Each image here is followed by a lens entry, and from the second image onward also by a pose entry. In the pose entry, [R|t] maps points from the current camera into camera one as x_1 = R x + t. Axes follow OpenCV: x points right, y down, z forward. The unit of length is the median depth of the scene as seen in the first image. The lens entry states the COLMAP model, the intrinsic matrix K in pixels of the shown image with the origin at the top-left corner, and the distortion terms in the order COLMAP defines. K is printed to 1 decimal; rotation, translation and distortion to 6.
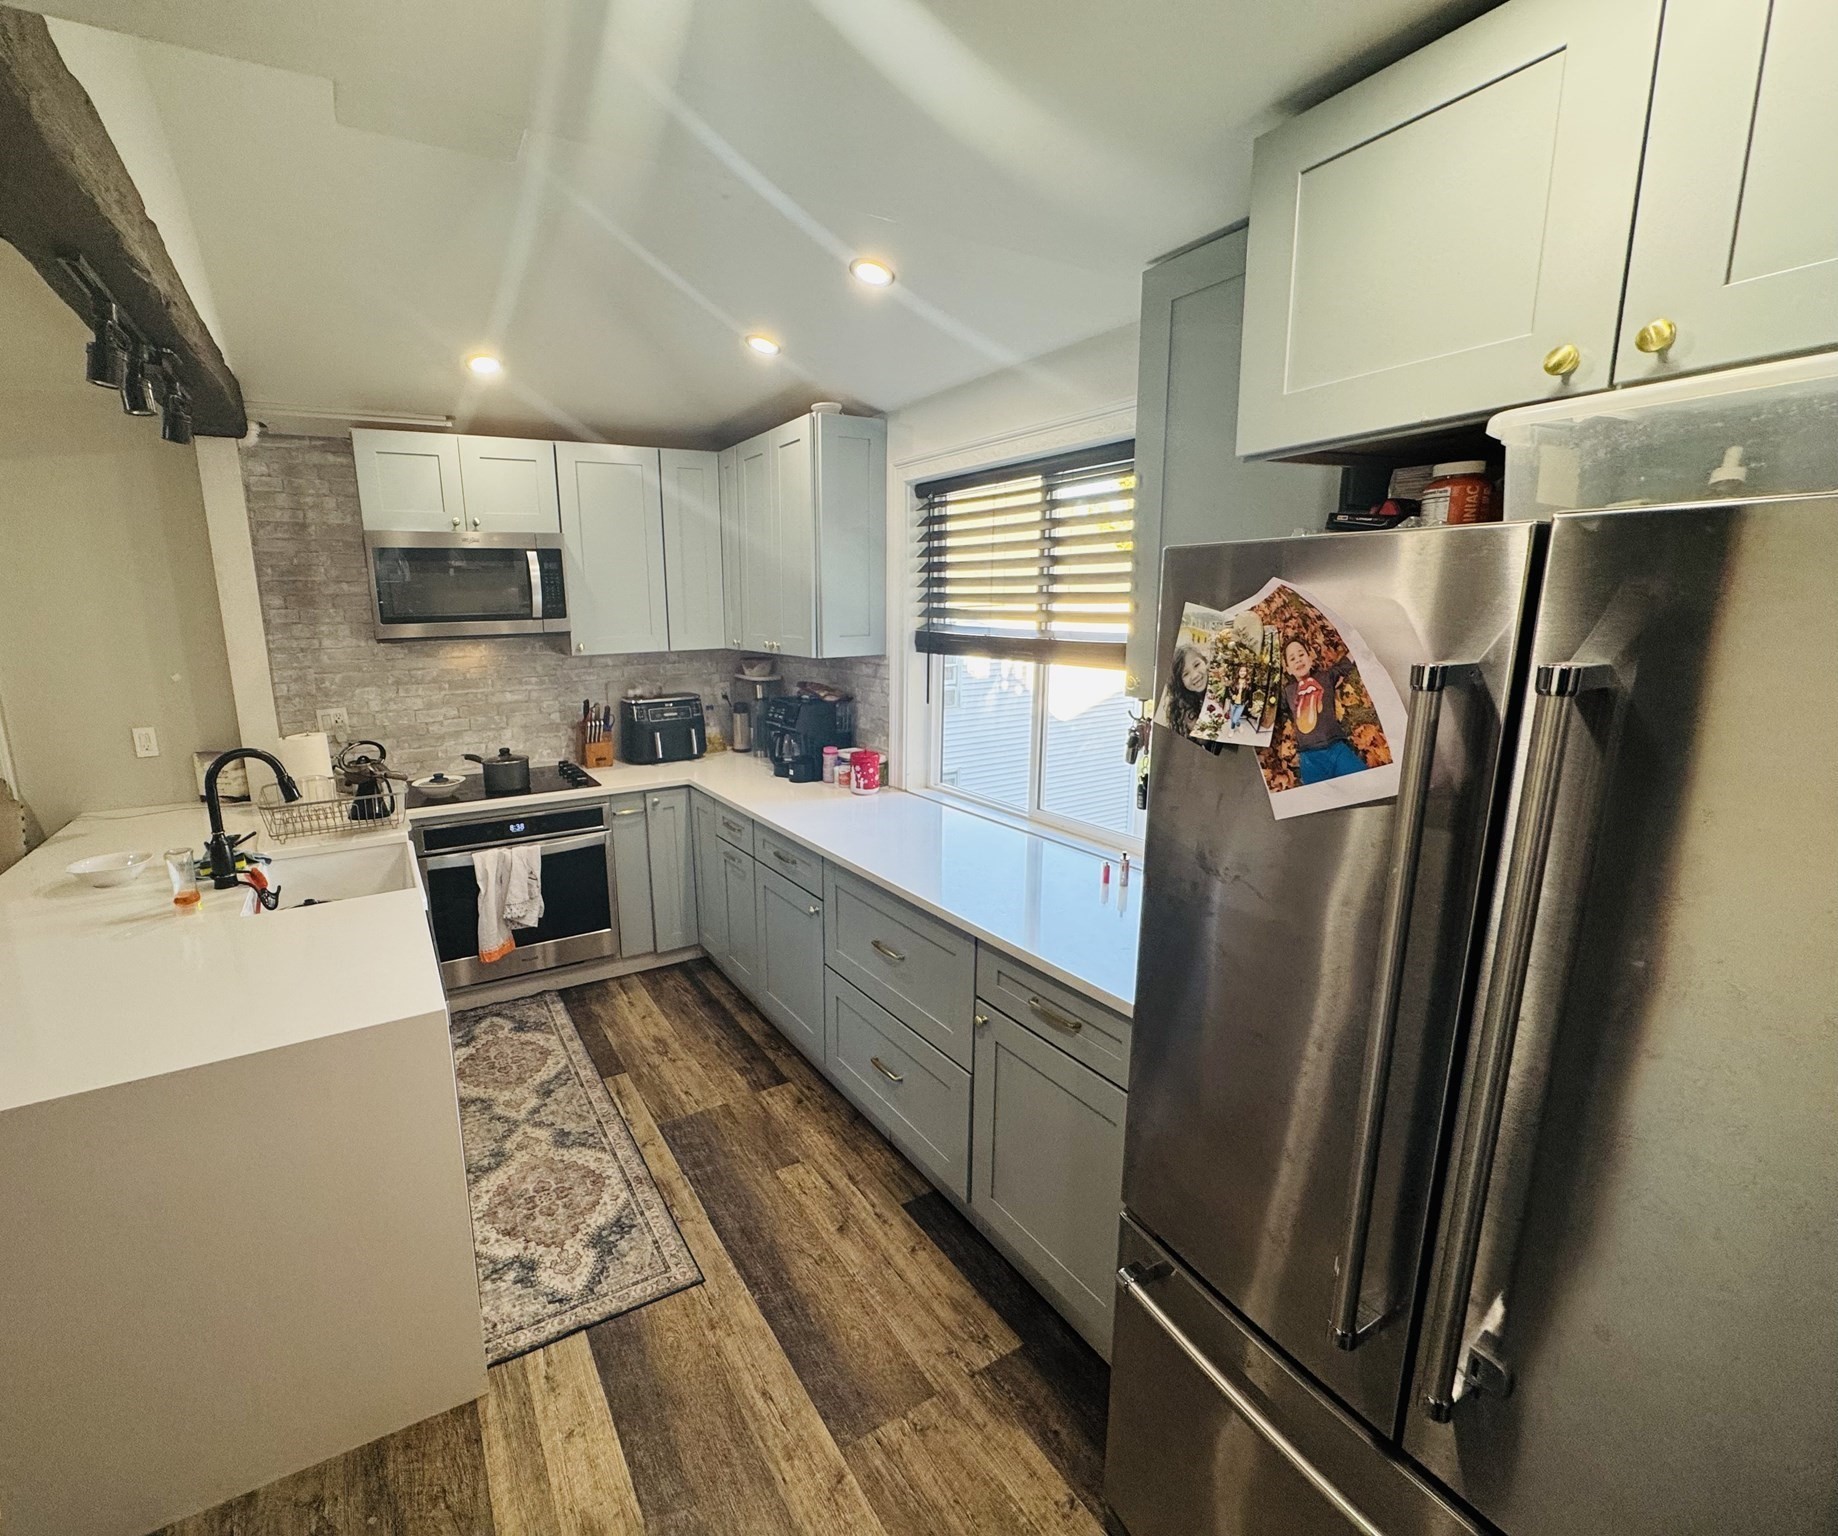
lens RADIAL K [[821.7, 0, 809.8], [0, 821.7, 762.0], [0, 0, 1]] dist [0.001408, 0.000441]
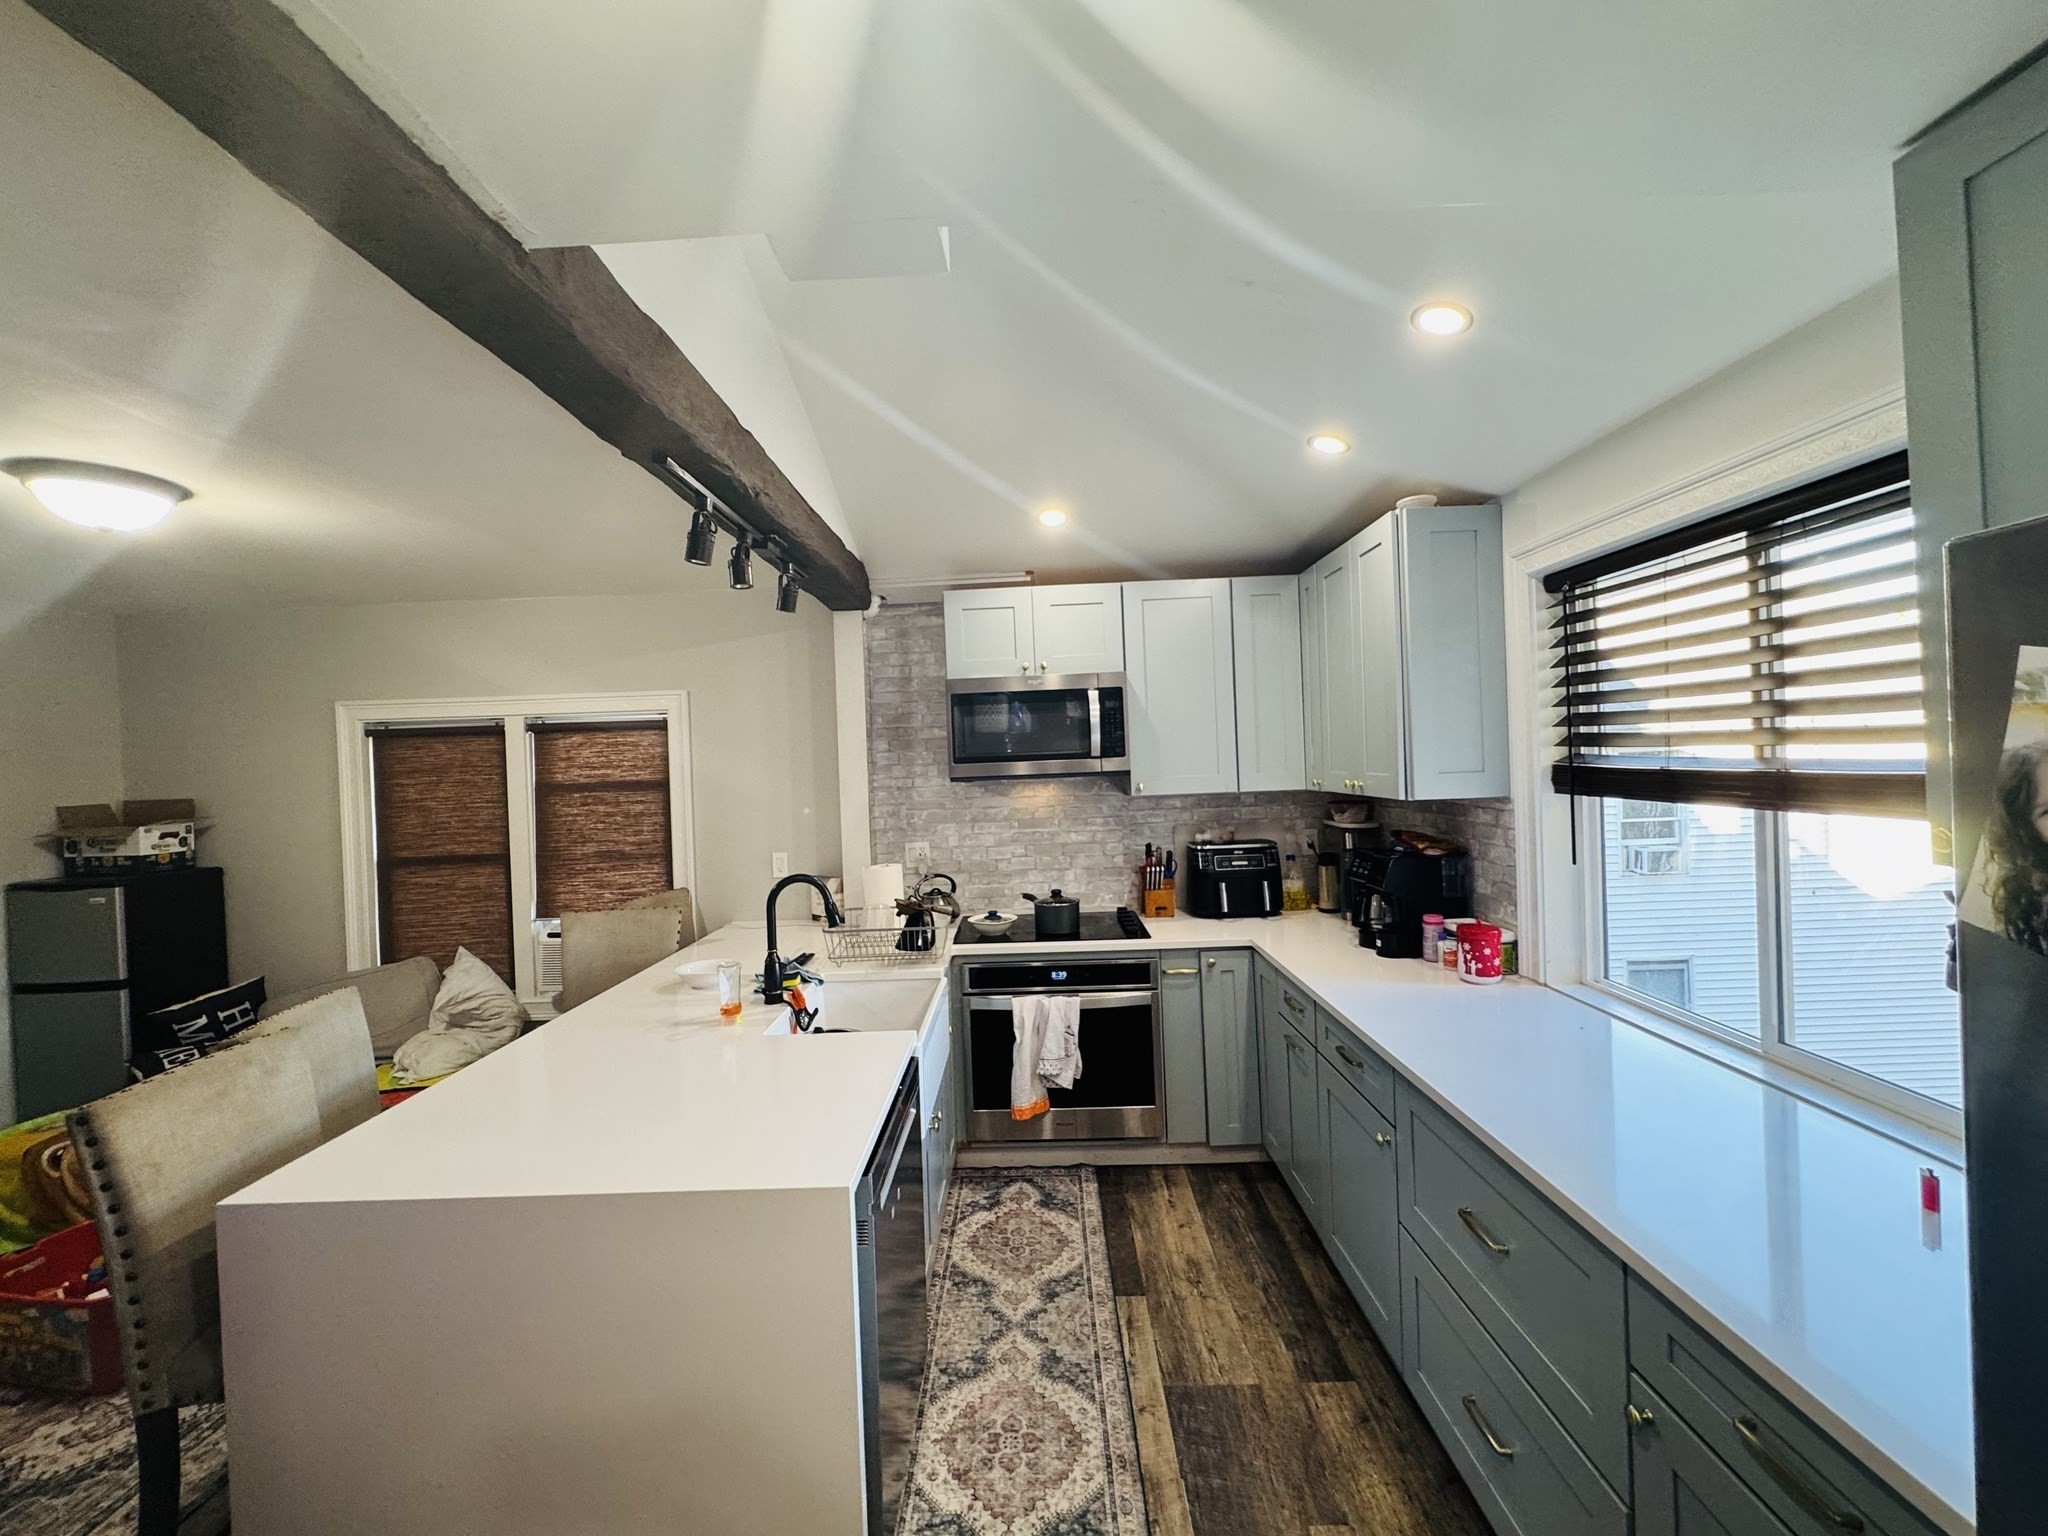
lens RADIAL K [[819.7, 0, 1019.7], [0, 819.7, 761.7], [0, 0, 1]] dist [-0.001630, 0.000105]
pose [[0.871159, -0.012539, -0.490841, 0.074251], [-0.075093, 0.984511, -0.158428, -0.009594], [0.485225, 0.174875, 0.856724, 0.137365]]
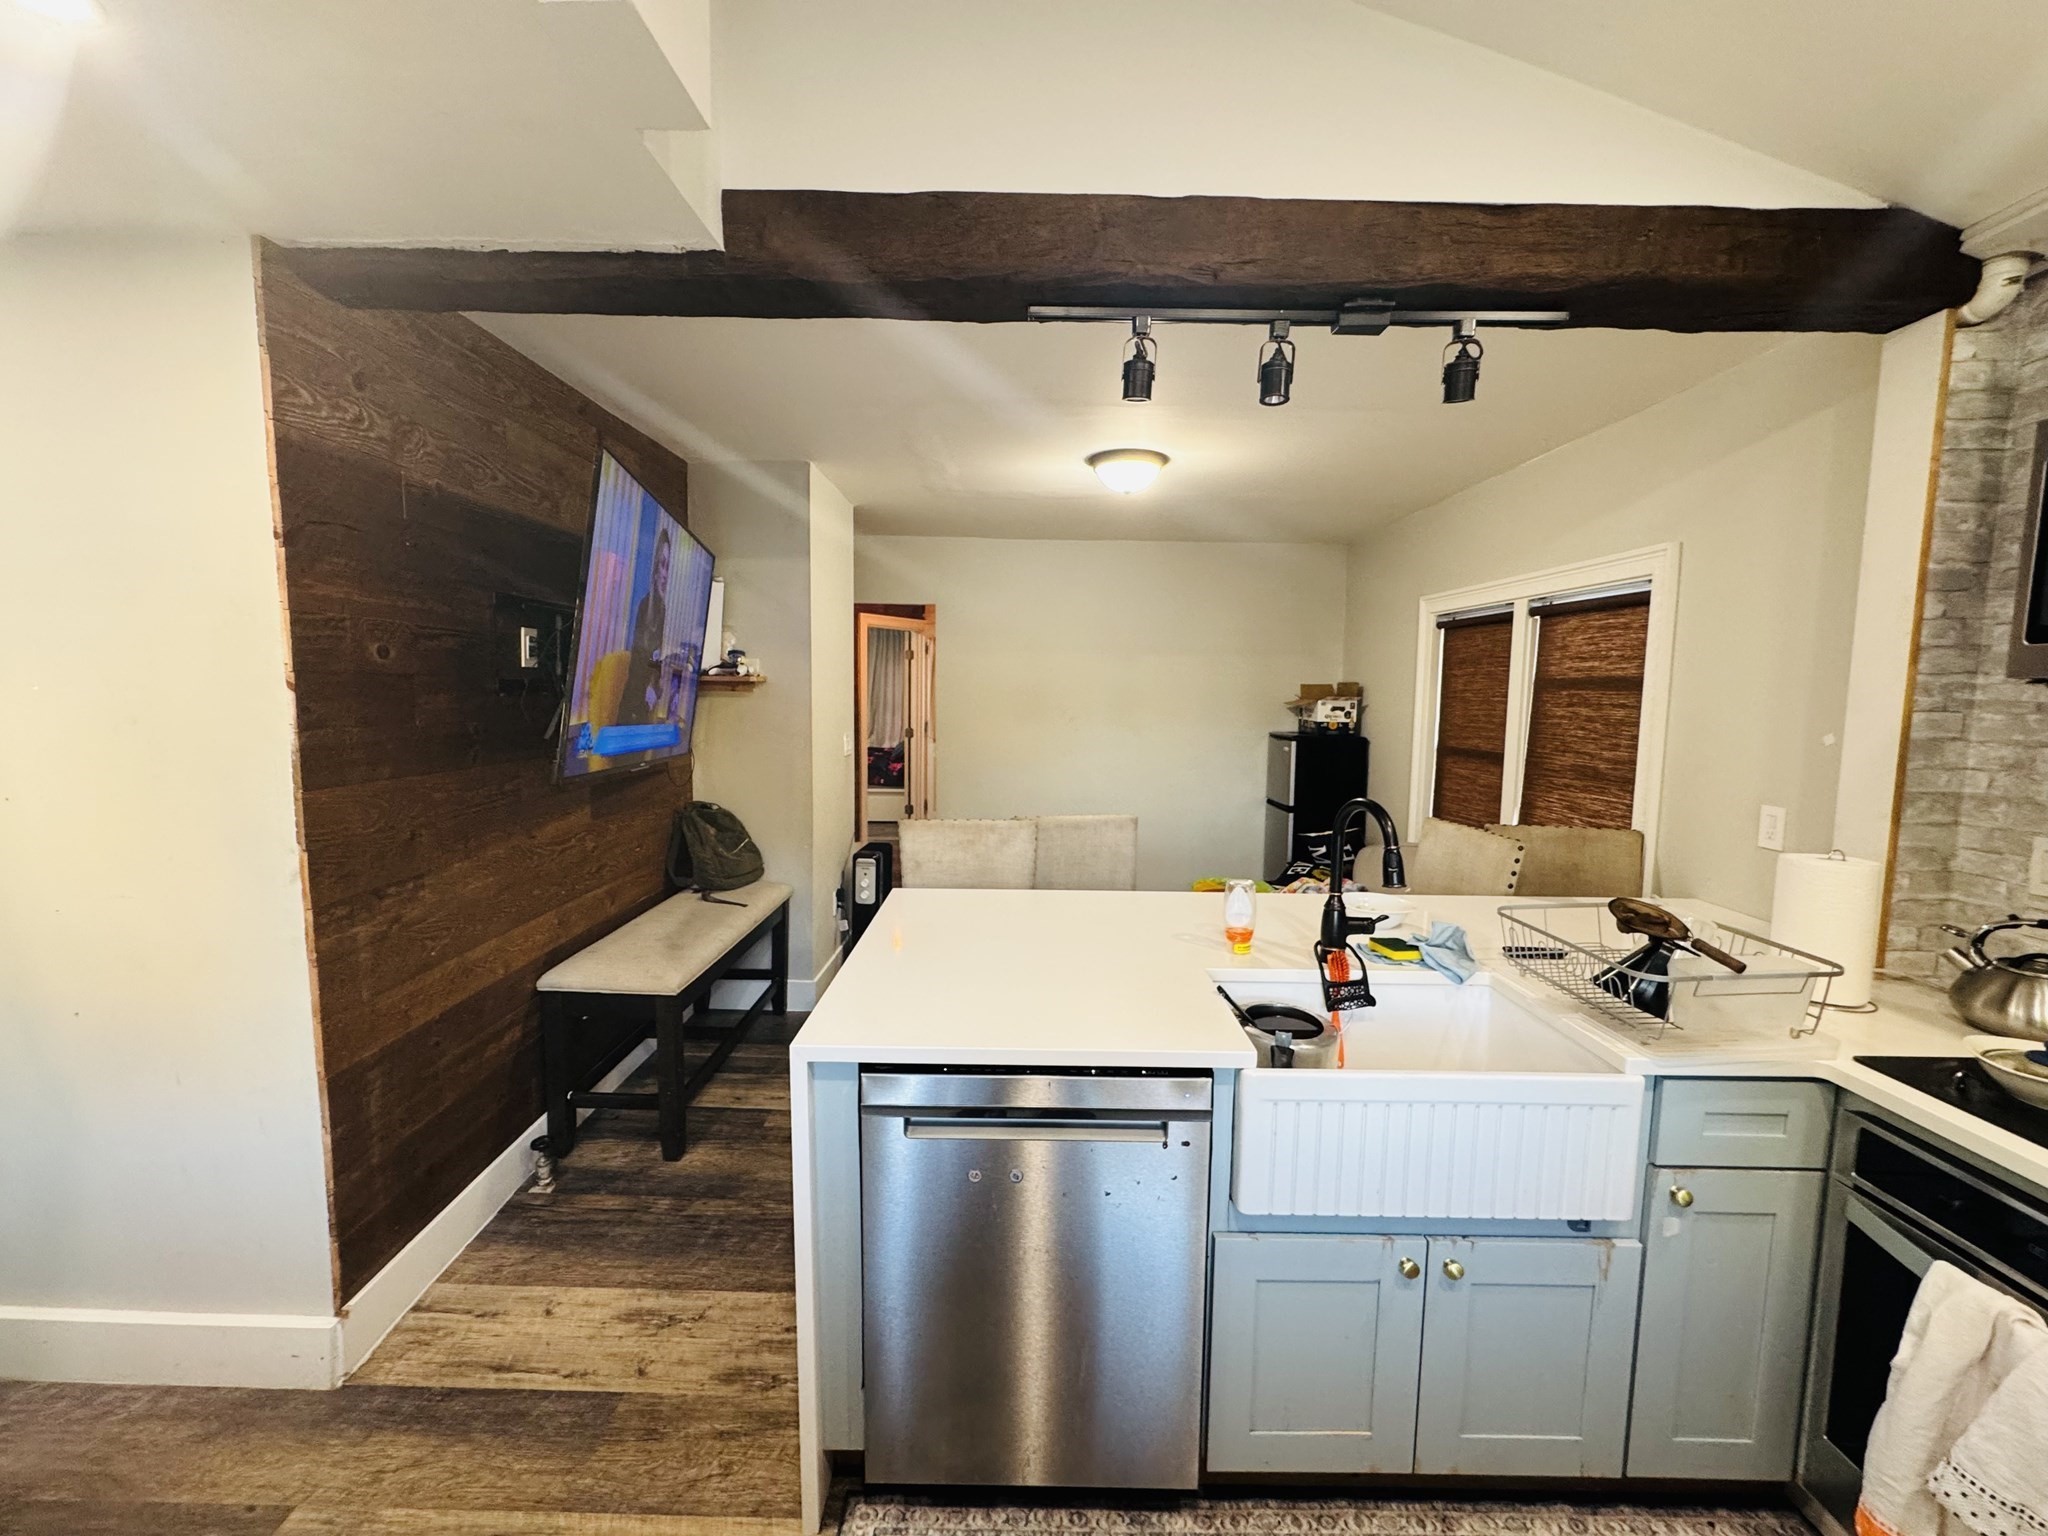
lens RADIAL K [[819.7, 0, 1023.8], [0, 819.7, 760.5], [0, 0, 1]] dist [-0.001630, 0.000105]
pose [[-0.480932, 0.089129, -0.872216, 0.086283], [-0.176173, 0.964705, 0.195720, -0.105205], [0.858875, 0.247789, -0.448256, 0.782524]]
